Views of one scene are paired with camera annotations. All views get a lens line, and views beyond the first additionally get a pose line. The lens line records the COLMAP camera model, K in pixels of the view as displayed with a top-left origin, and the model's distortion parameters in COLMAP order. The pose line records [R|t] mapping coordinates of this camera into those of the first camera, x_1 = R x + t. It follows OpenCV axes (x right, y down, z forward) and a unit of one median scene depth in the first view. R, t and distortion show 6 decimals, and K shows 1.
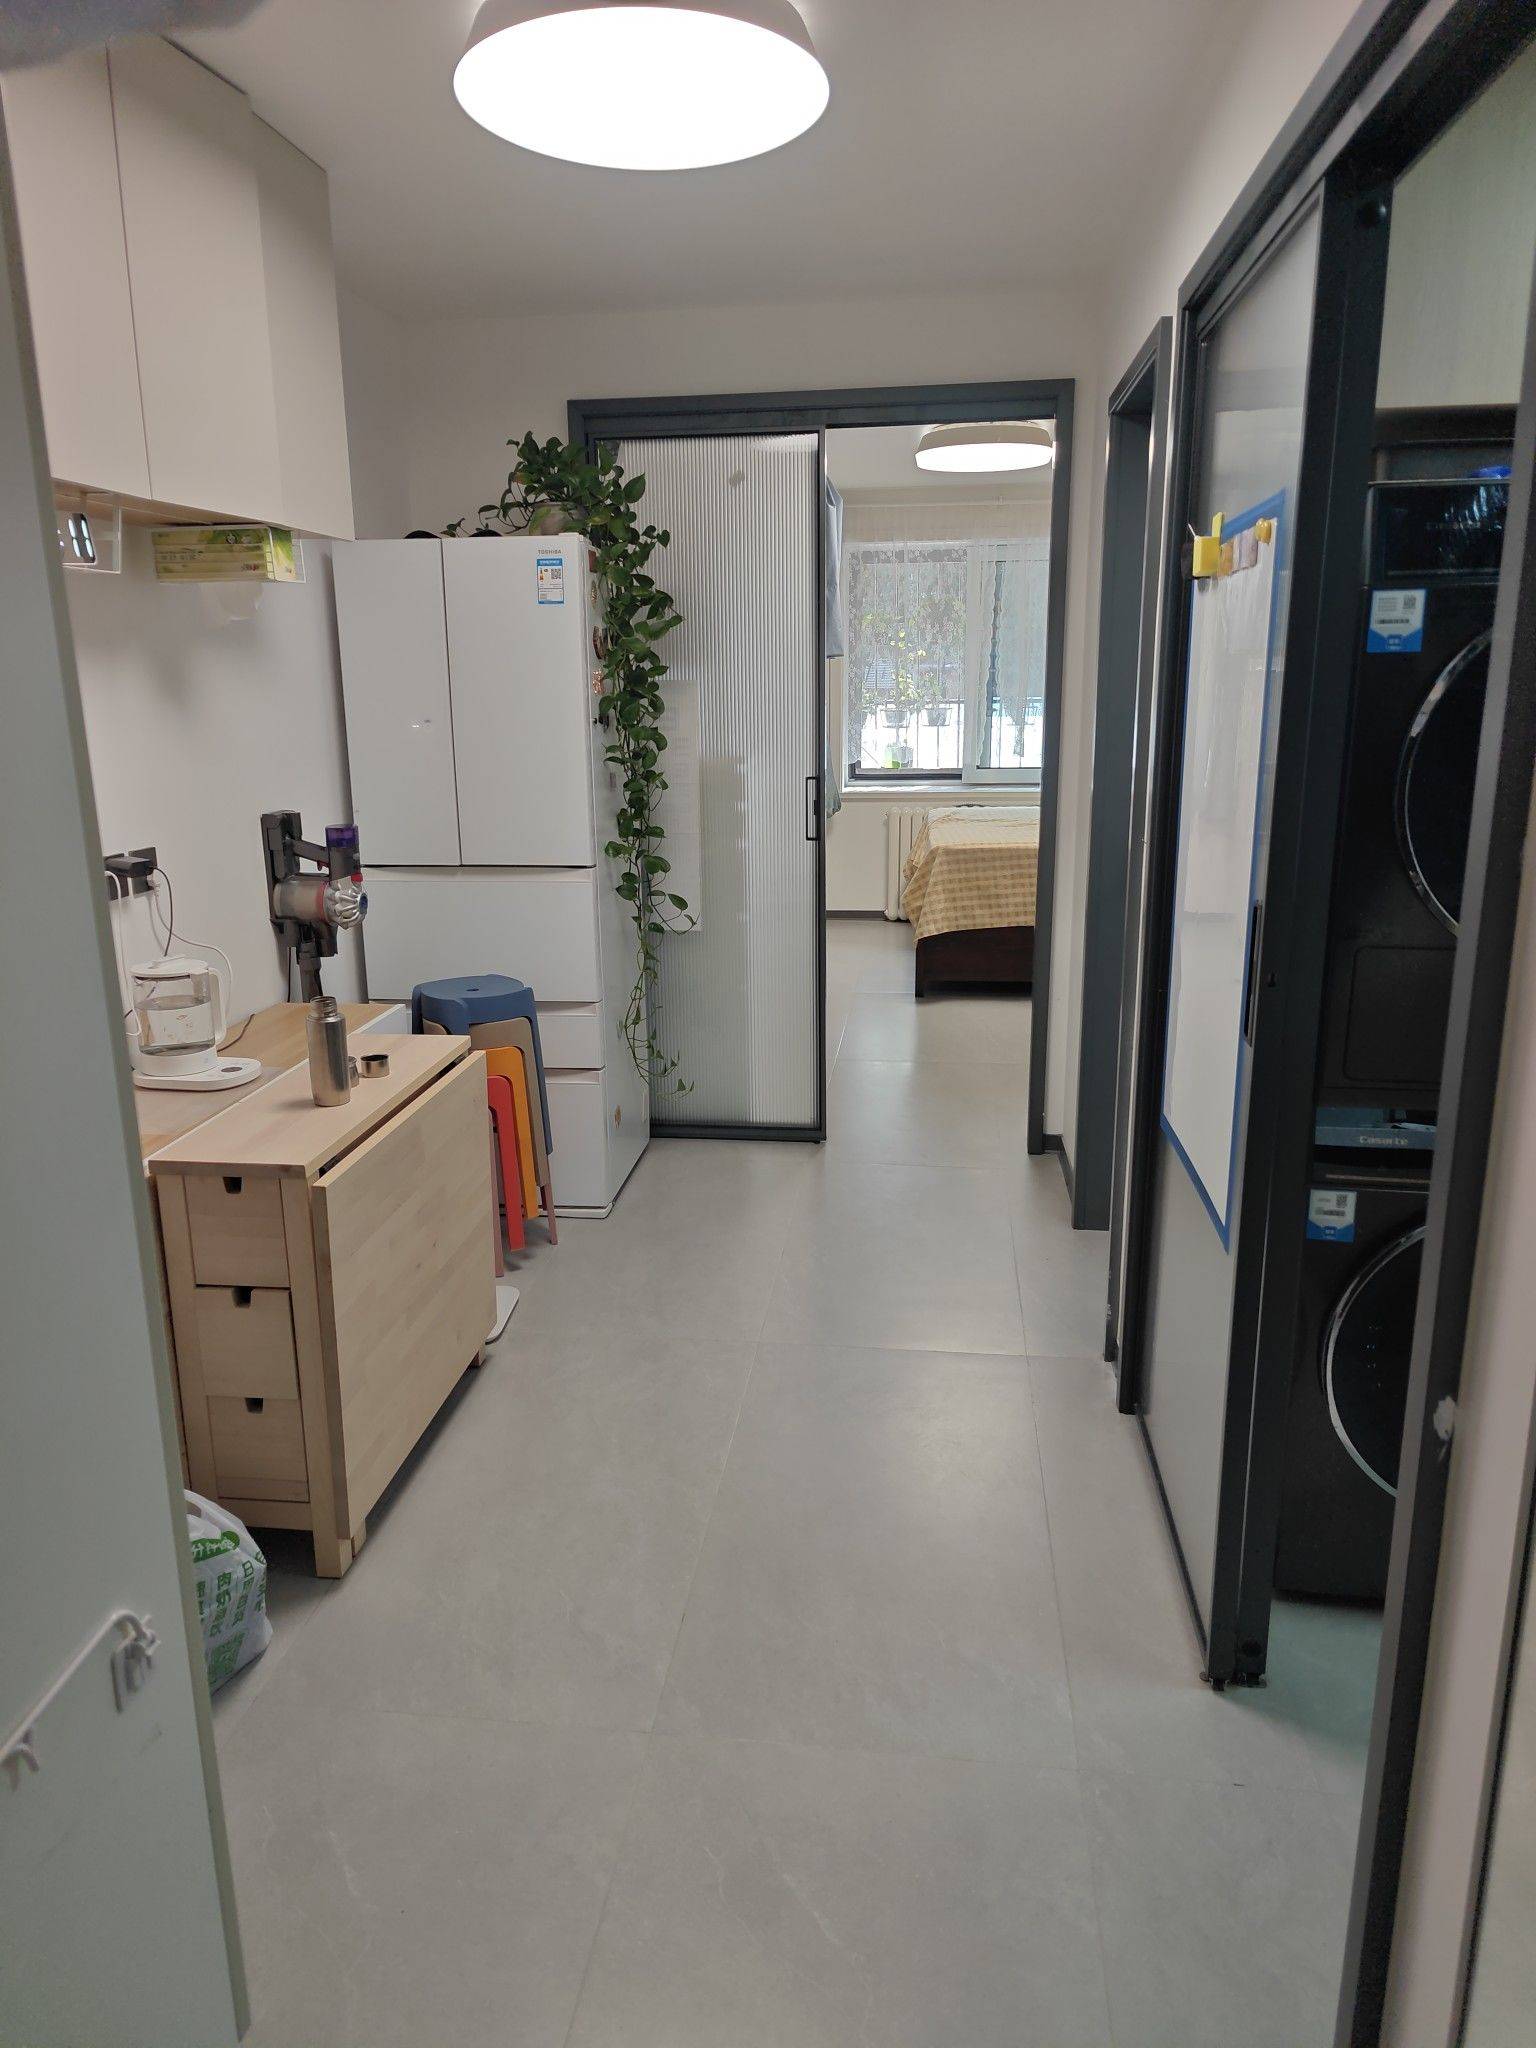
lens RADIAL K [[1393.9, 0, 763.6], [0, 1393.9, 985.8], [0, 0, 1]] dist [0.000554, -0.000069]
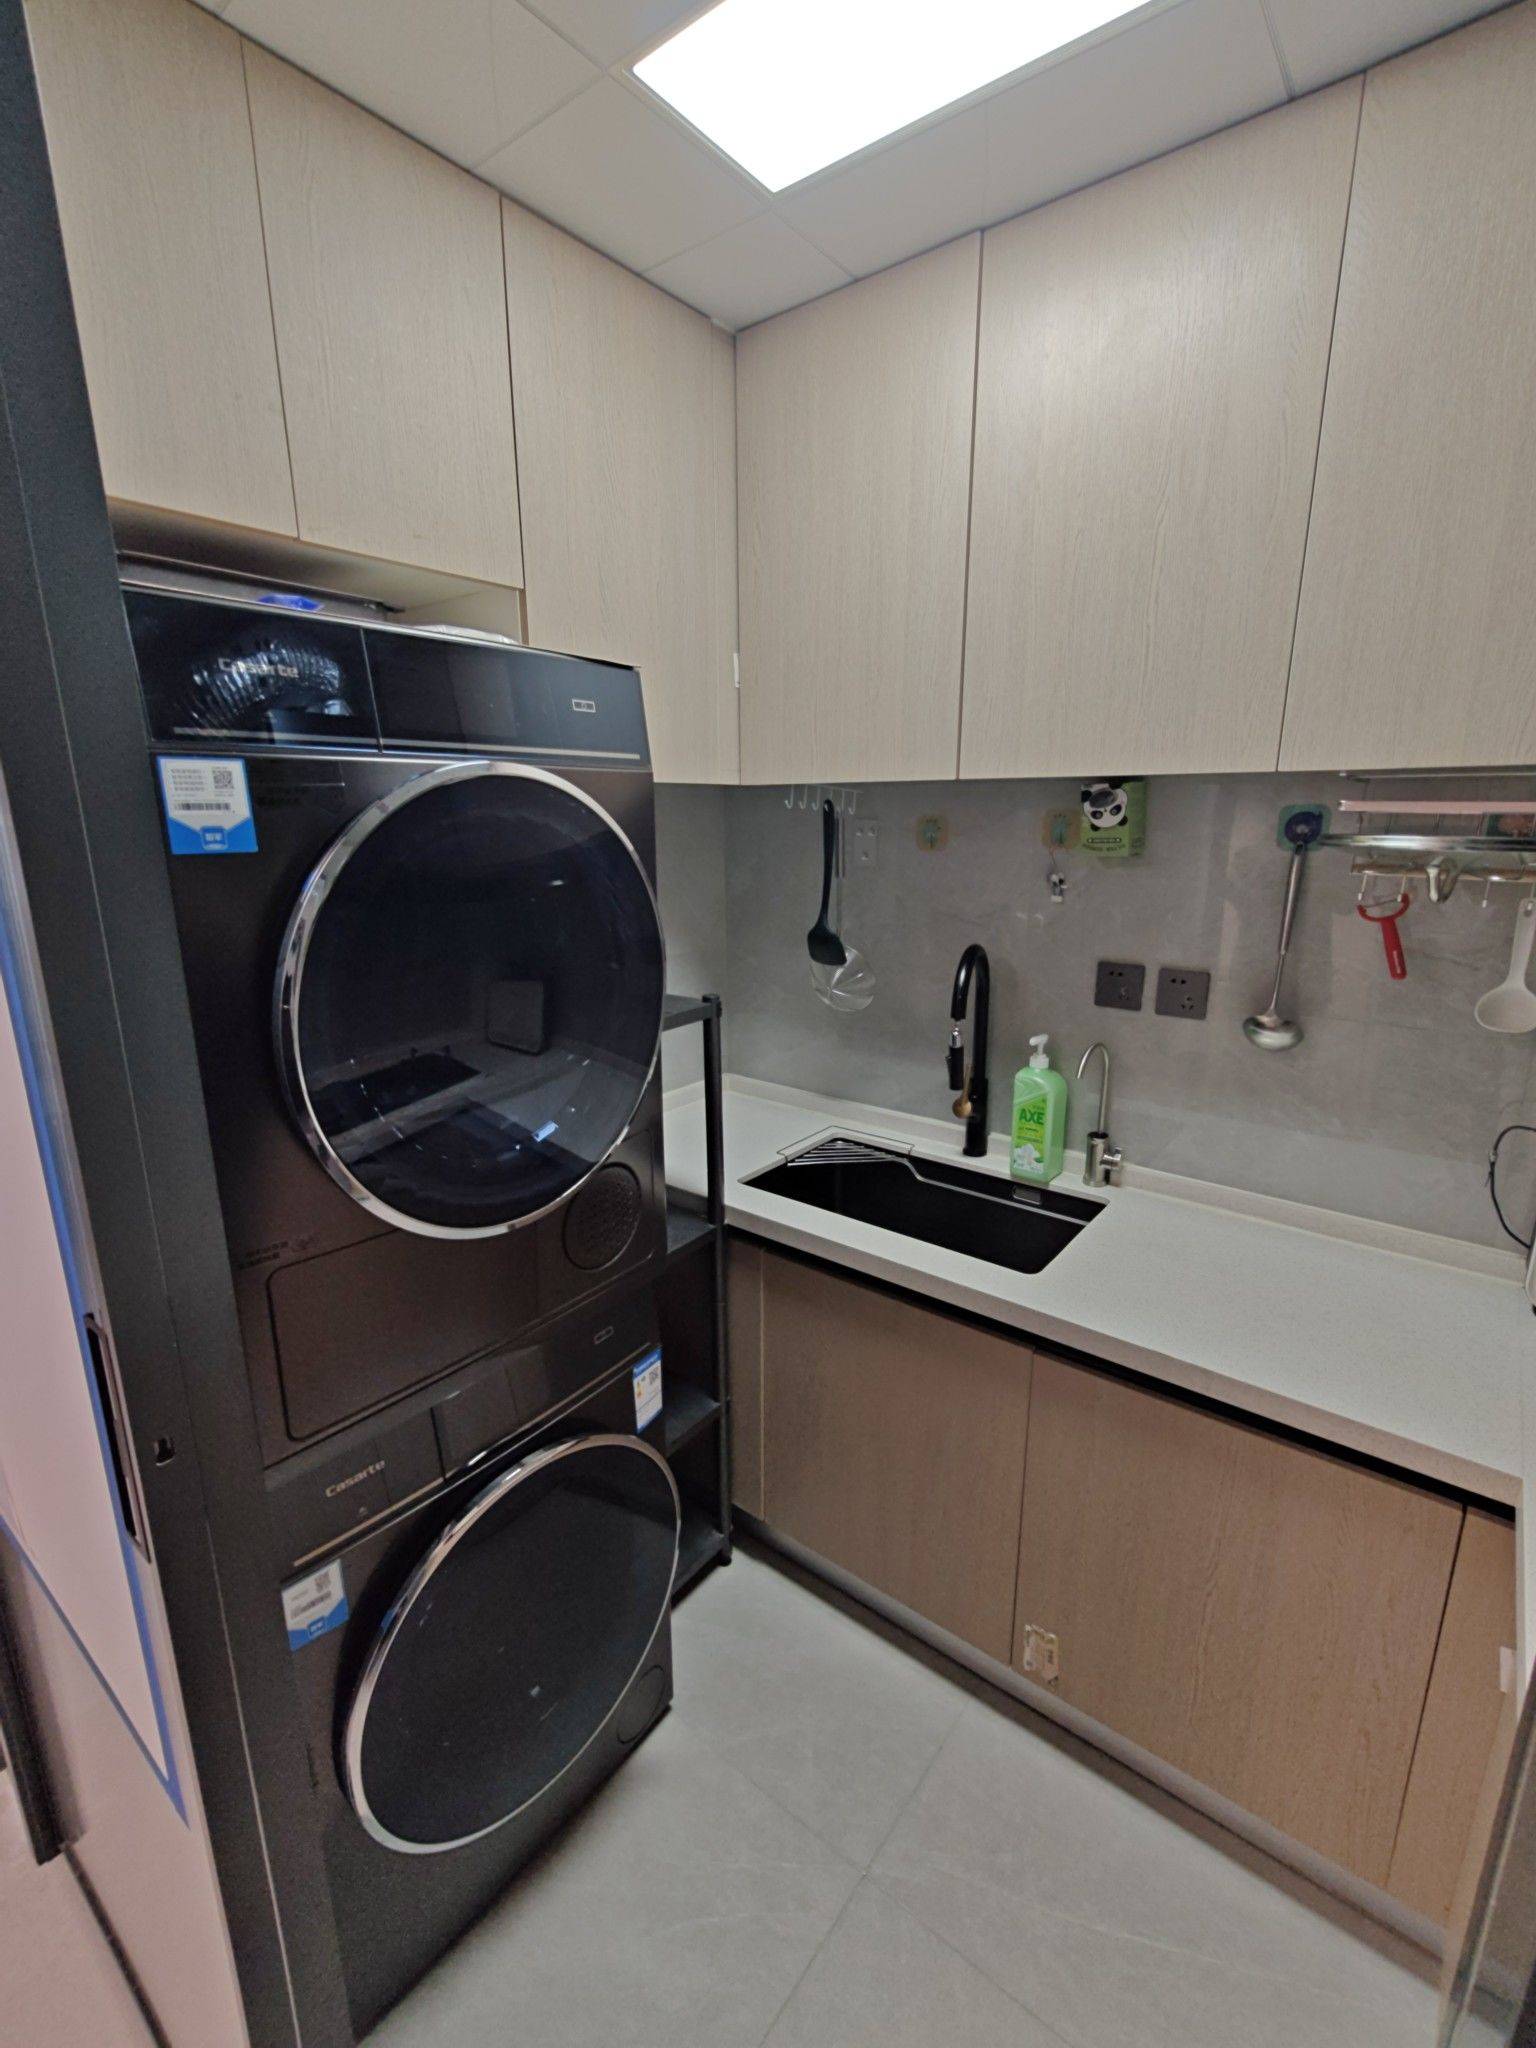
lens RADIAL K [[909.9, 0, 773.2], [0, 909.9, 1034.0], [0, 0, 1]] dist [-0.001252, 0.000810]
pose [[0.511966, -0.196764, 0.836167, 0.208744], [0.201179, 0.973805, 0.105976, -0.148115], [-0.835115, 0.113963, 0.538140, 0.556016]]
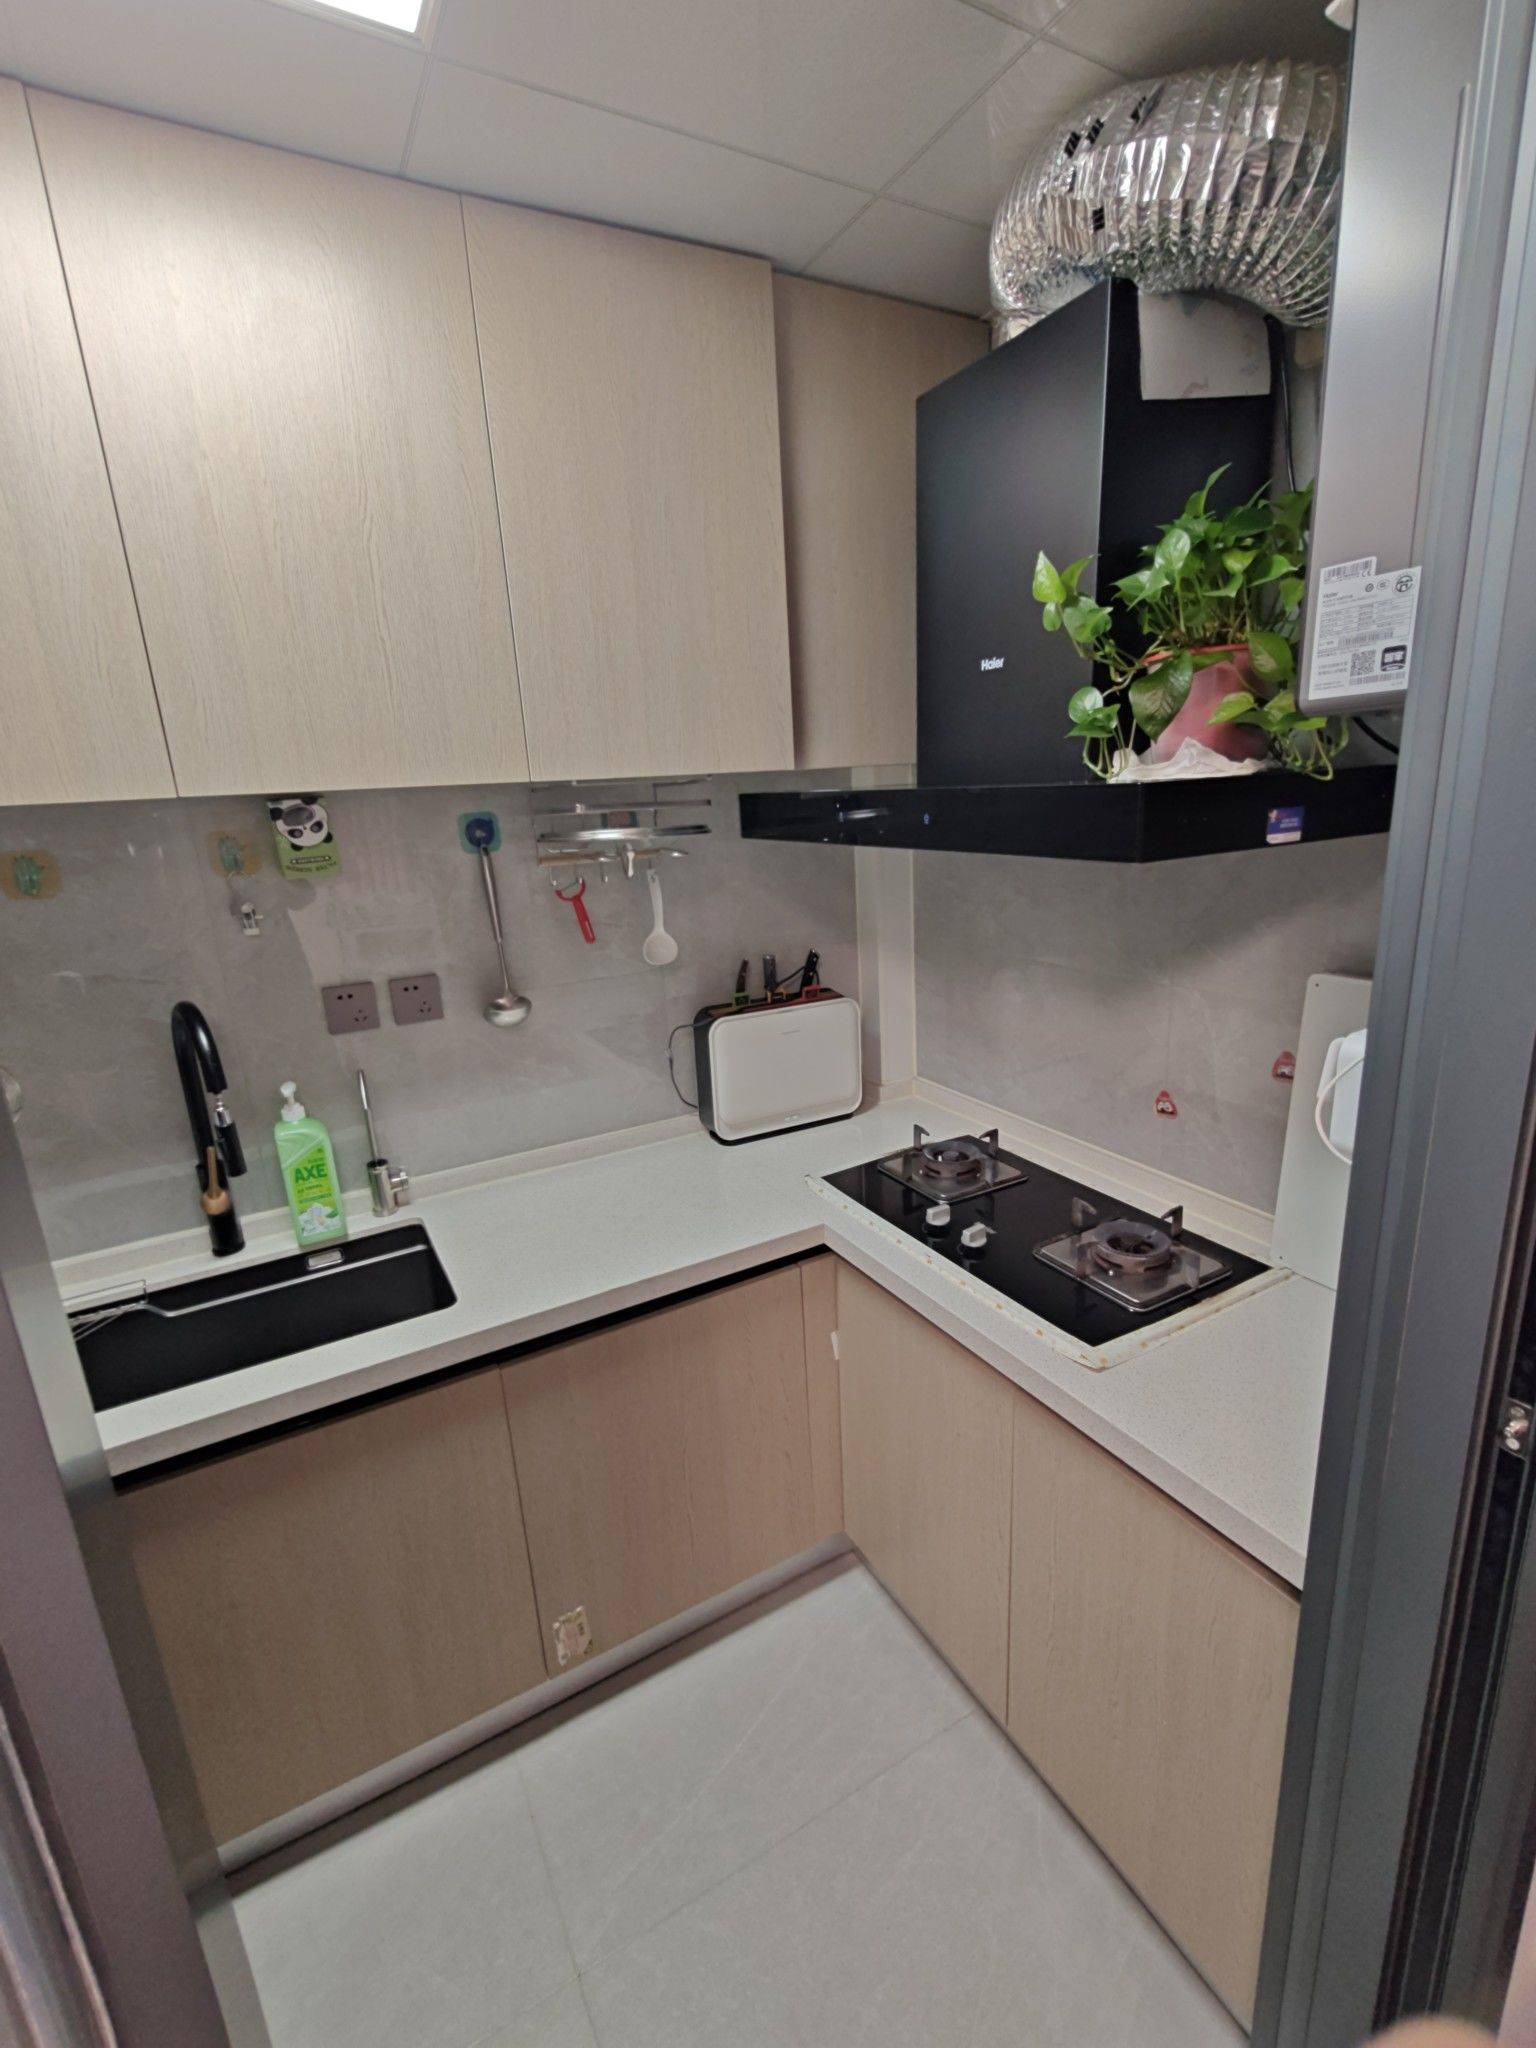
lens RADIAL K [[909.9, 0, 773.2], [0, 909.9, 1034.0], [0, 0, 1]] dist [-0.001252, 0.000810]
pose [[-0.597583, -0.161966, 0.785278, 0.226637], [0.250374, 0.892718, 0.374656, -0.252152], [-0.761714, 0.420501, -0.492921, 0.957403]]
